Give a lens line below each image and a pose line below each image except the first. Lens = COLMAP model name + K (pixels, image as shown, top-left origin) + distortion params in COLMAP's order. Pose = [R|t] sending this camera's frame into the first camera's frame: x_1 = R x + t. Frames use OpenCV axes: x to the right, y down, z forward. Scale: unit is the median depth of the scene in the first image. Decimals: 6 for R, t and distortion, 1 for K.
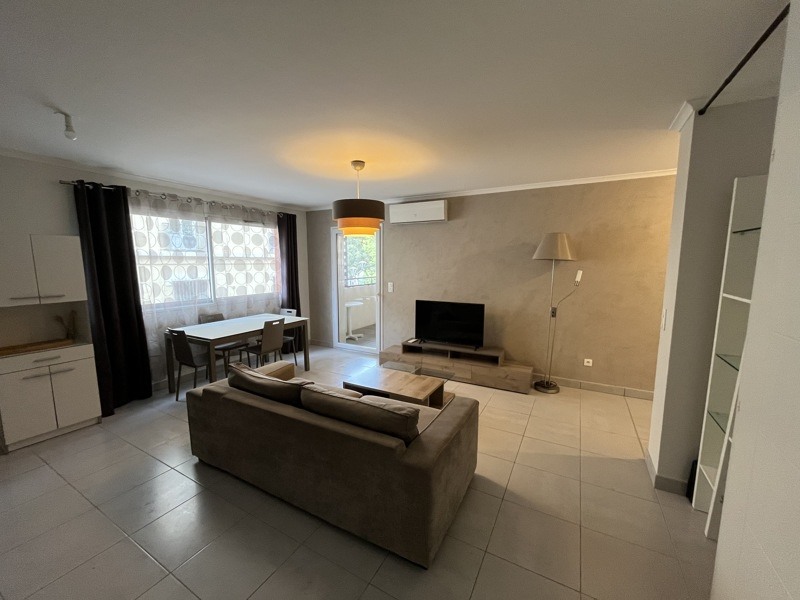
lens RADIAL K [[320.4, 0, 399.5], [0, 320.4, 303.1], [0, 0, 1]] dist [-0.000028, -0.000044]
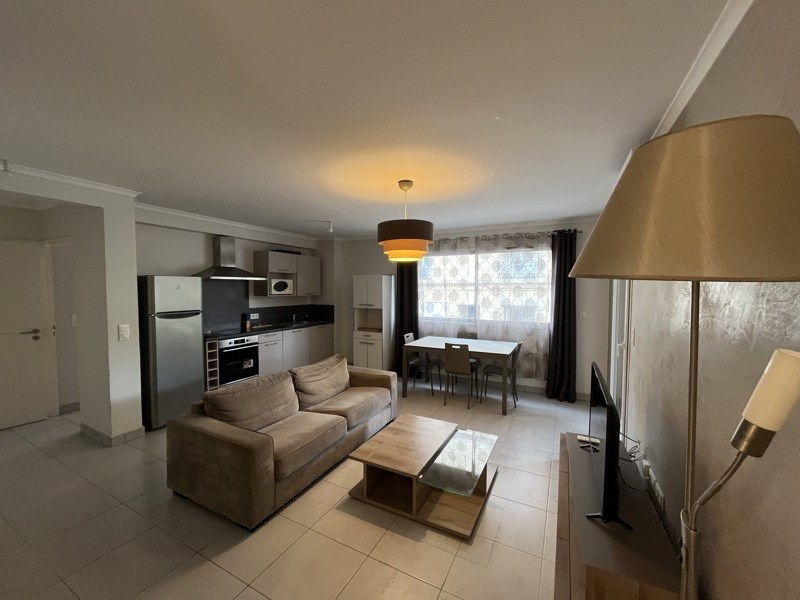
lens RADIAL K [[320.4, 0, 400.5], [0, 320.4, 300.3], [0, 0, 1]] dist [-0.000028, -0.000044]
pose [[0.037442, 0.036713, -0.998624, 0.573615], [-0.126877, 0.991412, 0.031691, -0.087197], [0.991212, 0.125515, 0.041778, 0.694908]]
